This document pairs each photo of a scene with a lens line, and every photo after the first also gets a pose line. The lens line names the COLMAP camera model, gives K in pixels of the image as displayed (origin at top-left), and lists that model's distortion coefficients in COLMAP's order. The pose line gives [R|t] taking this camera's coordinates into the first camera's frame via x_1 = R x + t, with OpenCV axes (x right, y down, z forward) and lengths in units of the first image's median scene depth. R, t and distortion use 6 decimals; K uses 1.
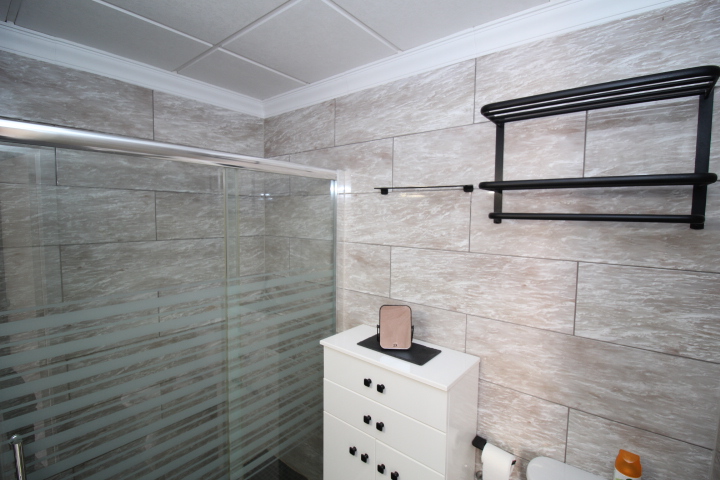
lens RADIAL K [[330.3, 0, 356.1], [0, 330.3, 235.4], [0, 0, 1]] dist [-0.003900, -0.009350]
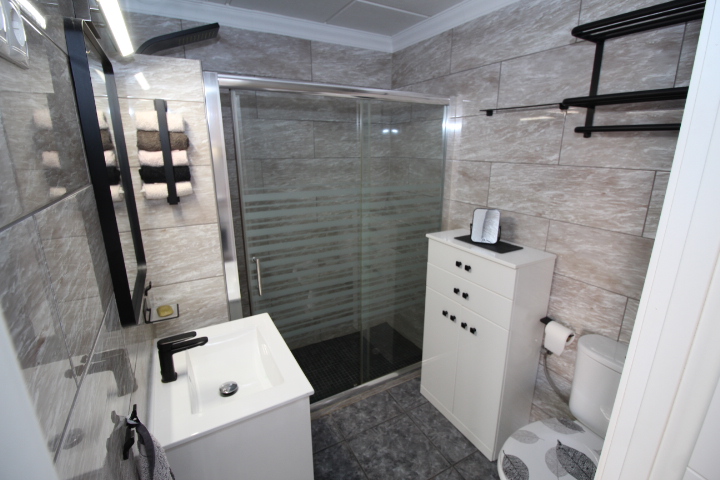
lens RADIAL K [[330.3, 0, 362.6], [0, 330.3, 245.0], [0, 0, 1]] dist [-0.003900, -0.009350]
pose [[0.934880, 0.089223, -0.343568, 0.118409], [-0.012459, 0.975546, 0.219444, 0.076150], [0.354745, -0.200873, 0.913130, -0.334836]]
